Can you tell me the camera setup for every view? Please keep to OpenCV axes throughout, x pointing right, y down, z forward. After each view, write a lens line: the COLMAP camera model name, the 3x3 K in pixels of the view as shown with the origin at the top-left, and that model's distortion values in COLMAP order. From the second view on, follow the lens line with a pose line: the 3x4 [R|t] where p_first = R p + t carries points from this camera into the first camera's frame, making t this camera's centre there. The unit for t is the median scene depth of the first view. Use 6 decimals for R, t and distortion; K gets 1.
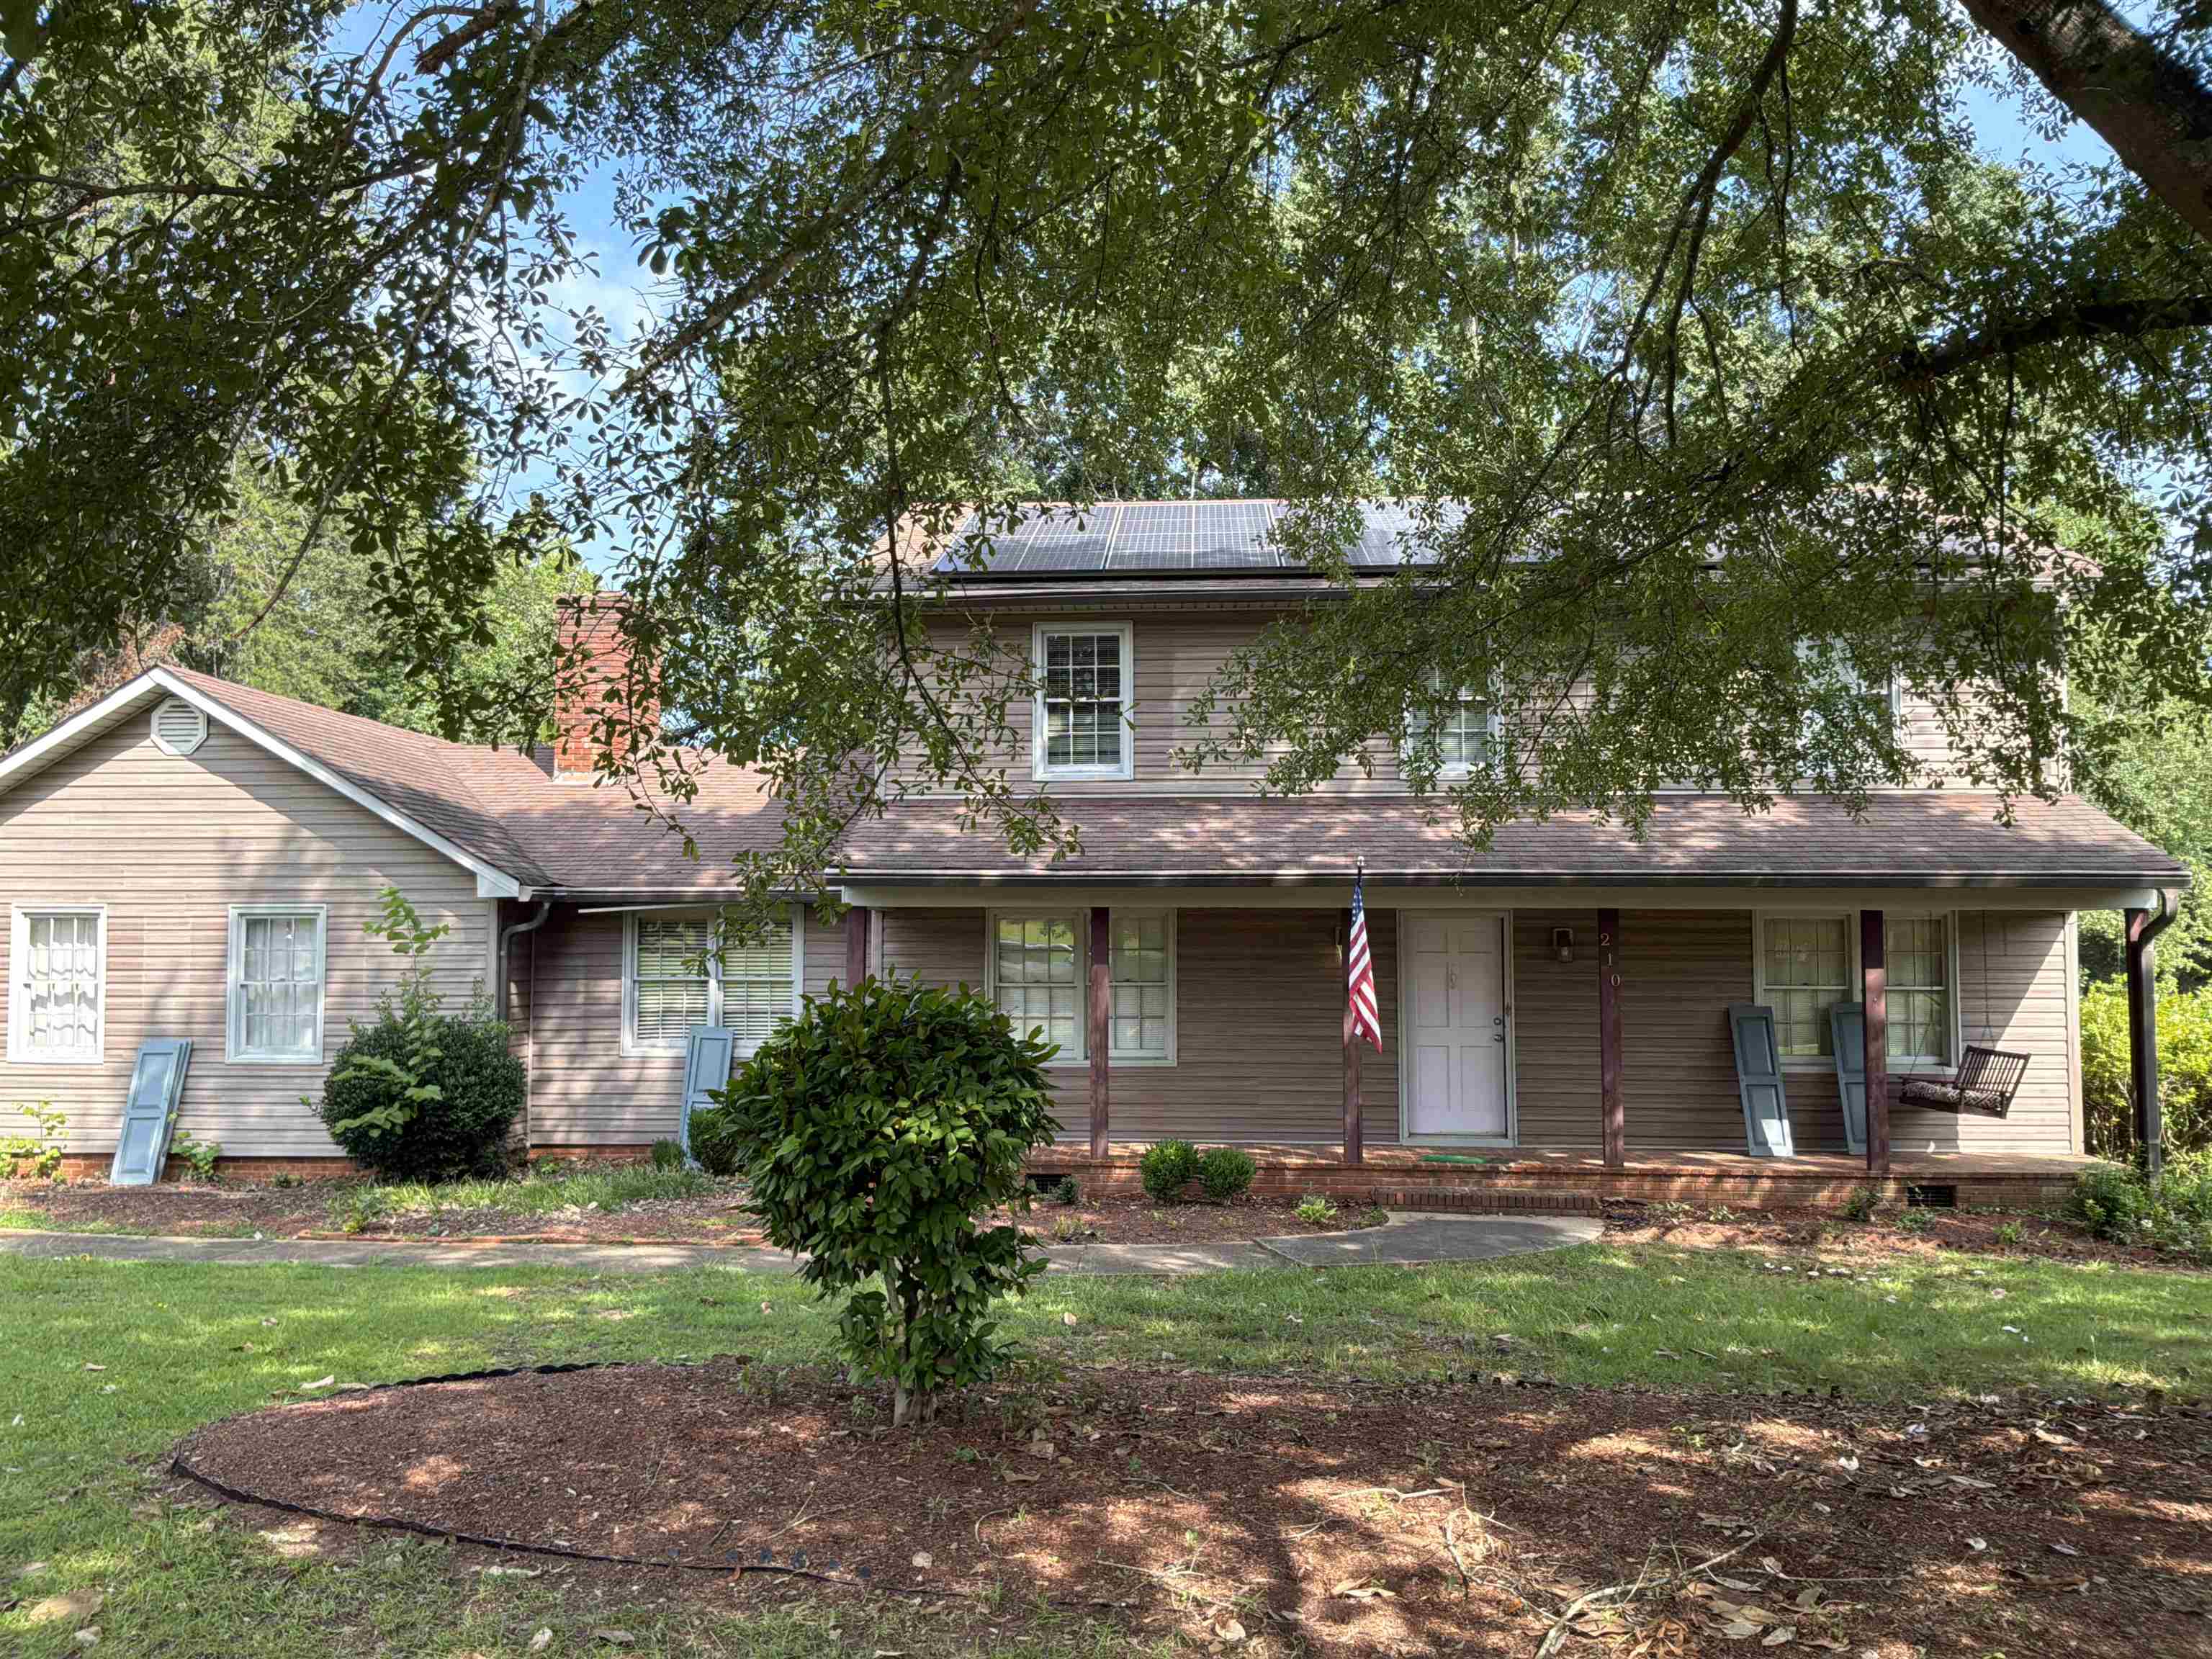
lens RADIAL K [[1804.1, 0, 1112.5], [0, 1804.1, 830.3], [0, 0, 1]] dist [0.011910, -0.004455]
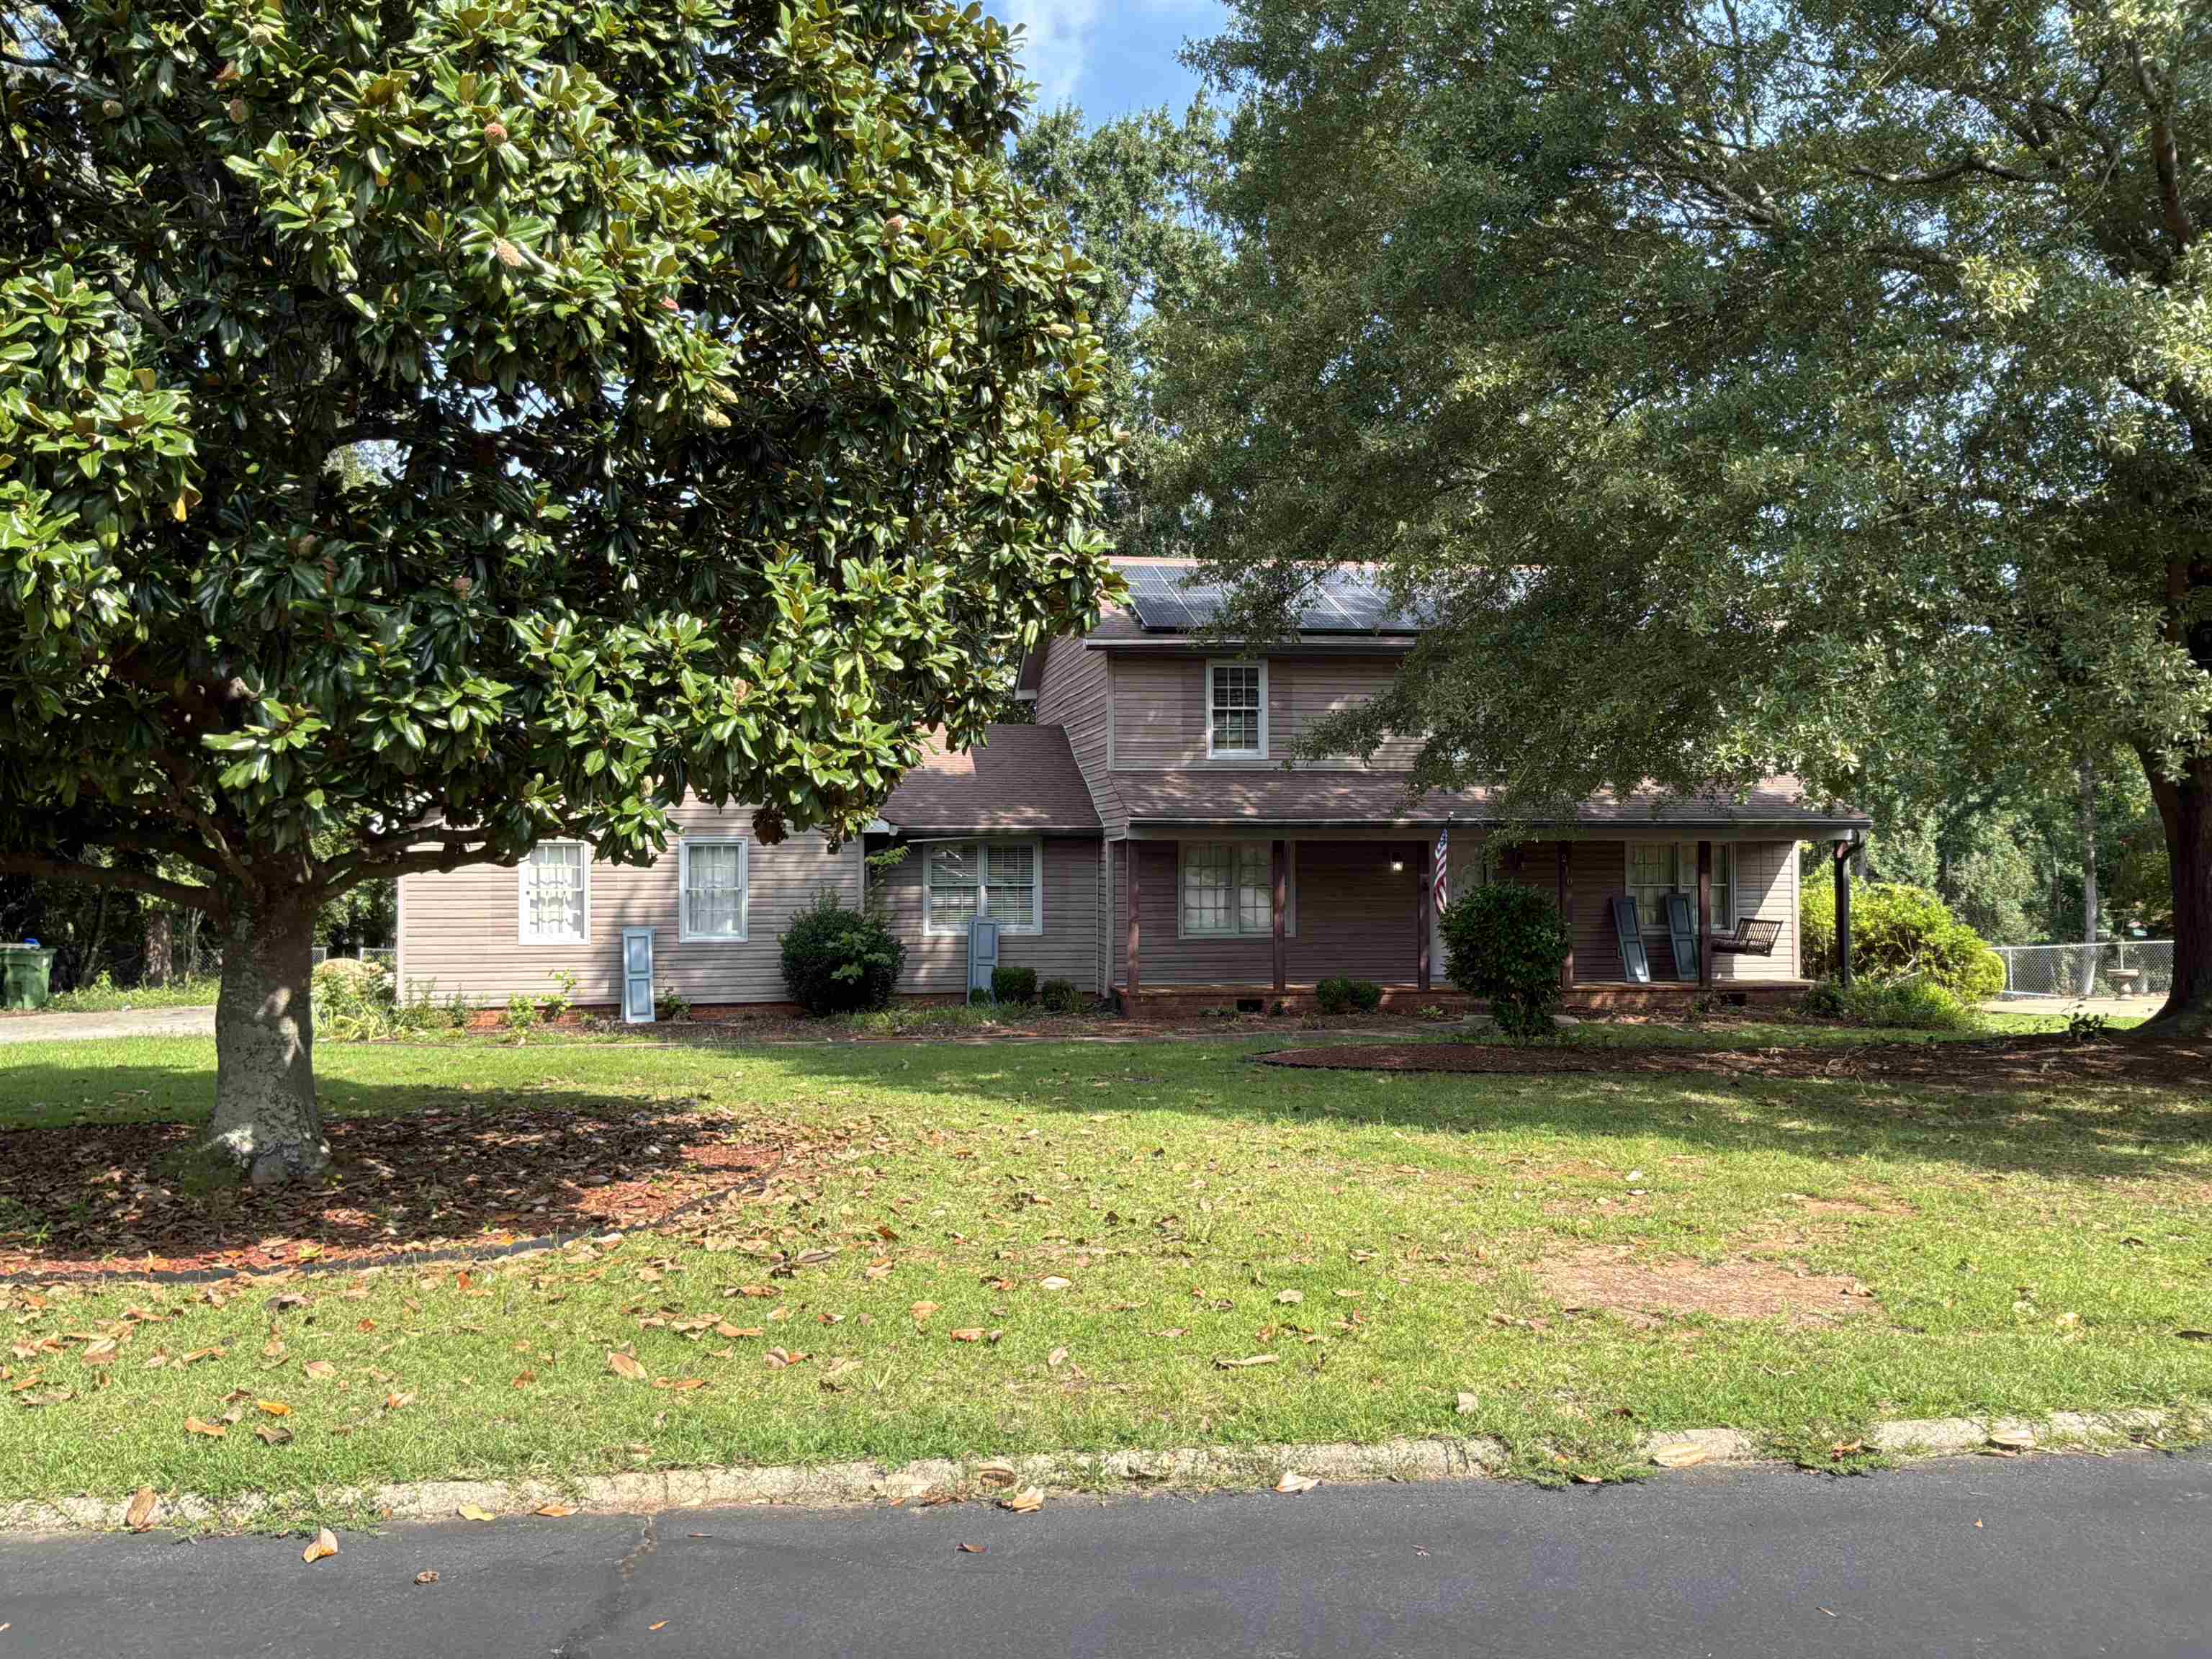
lens RADIAL K [[1804.1, 0, 1102.5], [0, 1804.1, 832.4], [0, 0, 1]] dist [0.011910, -0.004455]
pose [[0.977419, -0.000800, 0.211307, -0.468566], [-0.010694, 0.998524, 0.053249, -0.046518], [-0.211038, -0.054307, 0.975968, -0.535931]]
